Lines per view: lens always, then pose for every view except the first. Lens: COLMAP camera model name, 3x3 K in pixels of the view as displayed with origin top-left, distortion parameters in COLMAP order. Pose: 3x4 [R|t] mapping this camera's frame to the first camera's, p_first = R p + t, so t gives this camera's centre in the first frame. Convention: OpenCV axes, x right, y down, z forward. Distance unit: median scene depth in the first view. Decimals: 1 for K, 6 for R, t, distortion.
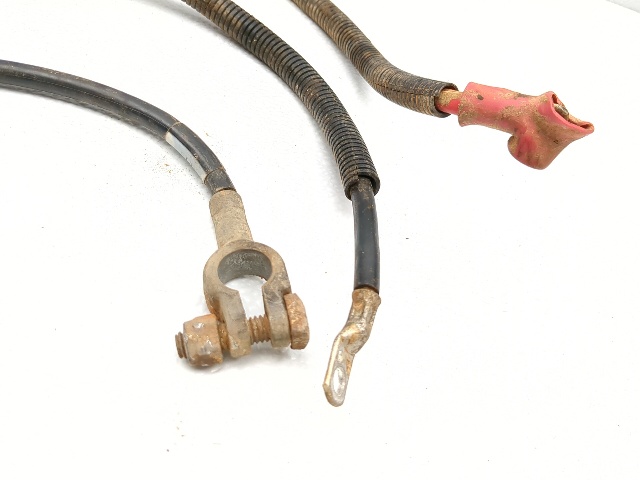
lens RADIAL K [[563.9, 0, 320.0], [0, 563.9, 240.0], [0, 0, 1]] dist [0.000000, -0.008907]
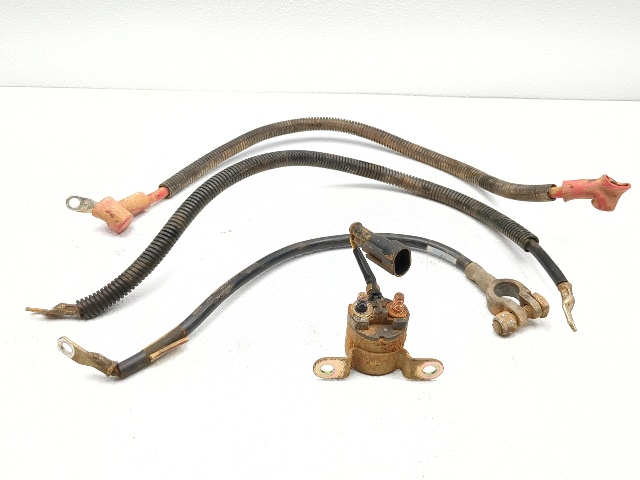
lens RADIAL K [[563.9, 0, 320.0], [0, 563.9, 240.0], [0, 0, 1]] dist [0.000000, -0.008907]
pose [[0.960212, -0.279248, -0.003763, -0.627061], [0.272228, 0.938912, -0.210559, 0.109066], [0.062331, 0.201157, 0.977574, -0.999172]]
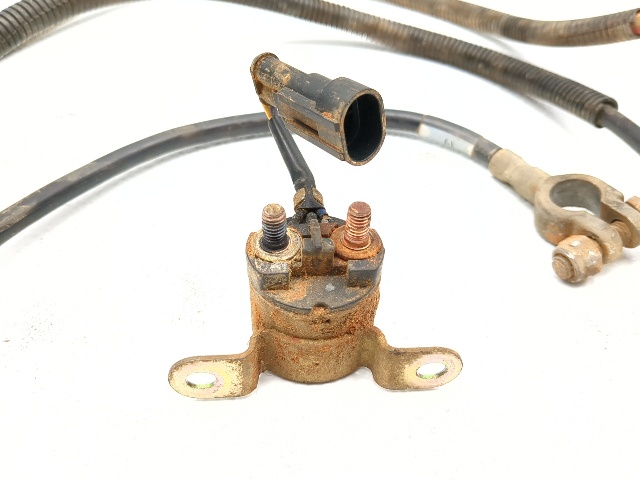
lens RADIAL K [[563.9, 0, 320.0], [0, 563.9, 240.0], [0, 0, 1]] dist [0.000000, -0.008907]
pose [[0.948854, -0.314872, -0.023085, -0.508000], [0.311487, 0.945564, -0.094258, 0.069867], [0.051508, 0.082246, 0.995280, -0.113311]]
